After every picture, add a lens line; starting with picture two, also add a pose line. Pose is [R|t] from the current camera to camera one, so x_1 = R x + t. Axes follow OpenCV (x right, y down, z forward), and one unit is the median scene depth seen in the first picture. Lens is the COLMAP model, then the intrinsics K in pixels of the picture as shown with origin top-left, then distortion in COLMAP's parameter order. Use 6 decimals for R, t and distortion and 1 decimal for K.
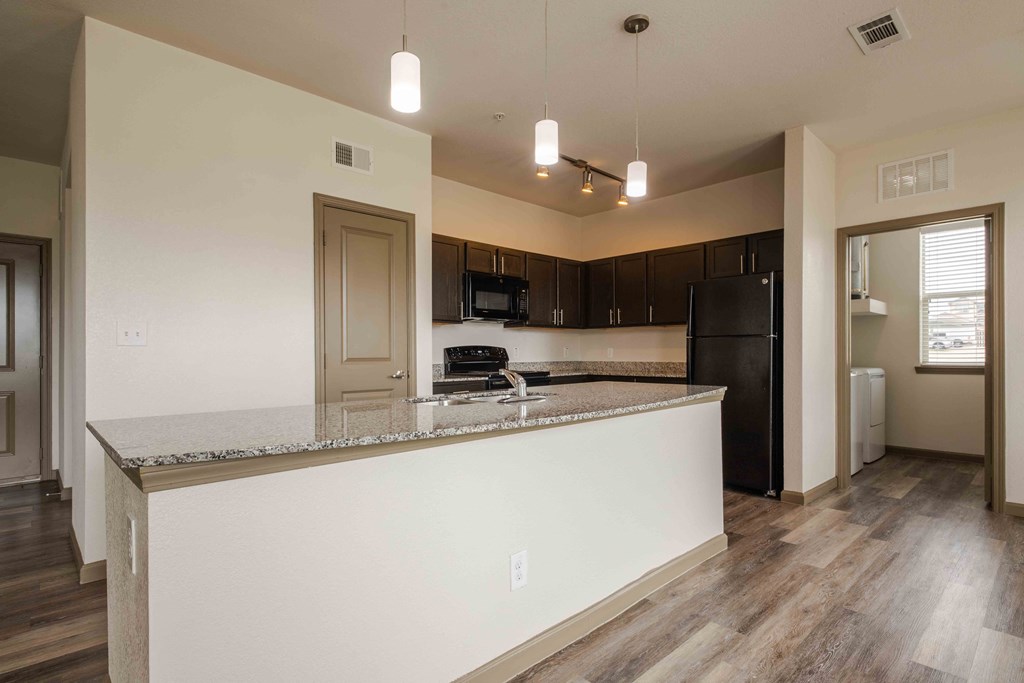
lens RADIAL K [[516.3, 0, 512.0], [0, 516.3, 341.5], [0, 0, 1]] dist [-0.001440, 0.000168]
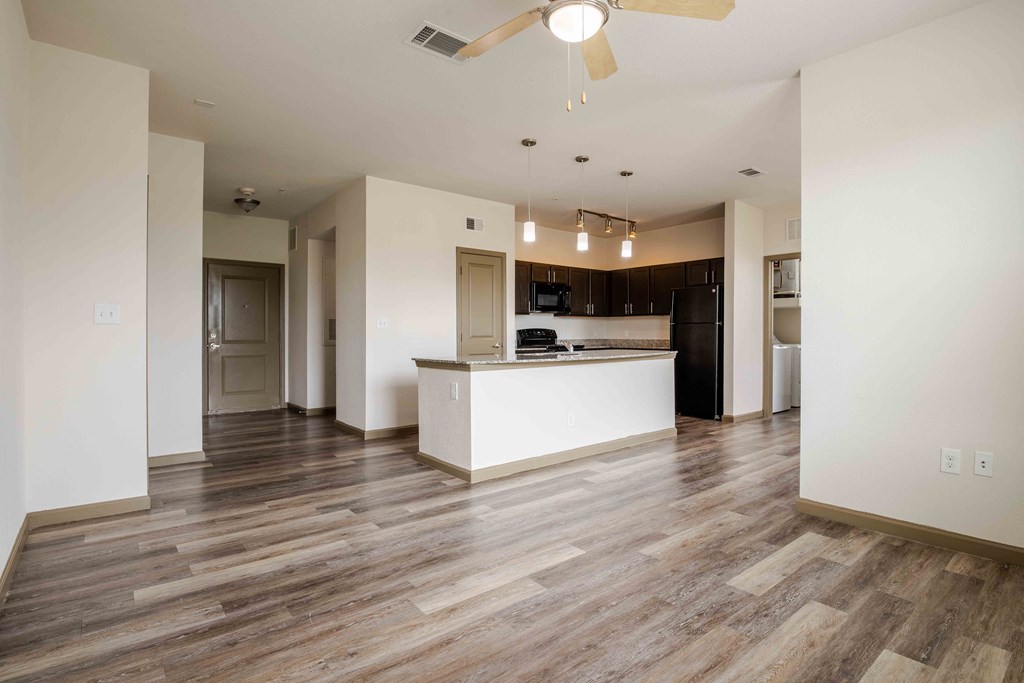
lens RADIAL K [[516.3, 0, 512.0], [0, 516.3, 341.5], [0, 0, 1]] dist [-0.001440, 0.000168]
pose [[0.997673, 0.002367, -0.068137, -0.040236], [0.000162, 0.999312, 0.037093, -0.011057], [0.068178, -0.037018, 0.996986, -0.598308]]
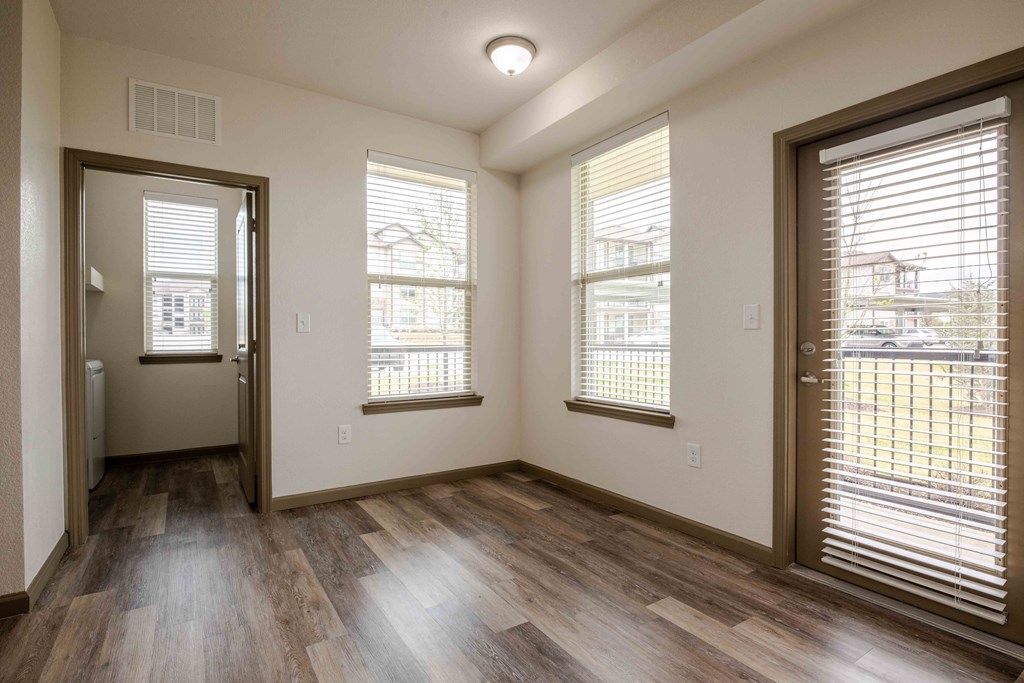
lens RADIAL K [[516.3, 0, 512.0], [0, 516.3, 341.5], [0, 0, 1]] dist [-0.001440, 0.000168]
pose [[0.186688, -0.007613, 0.982390, 0.091326], [-0.015244, 0.999827, 0.010645, 0.007907], [-0.982301, -0.016963, 0.186540, 0.303205]]
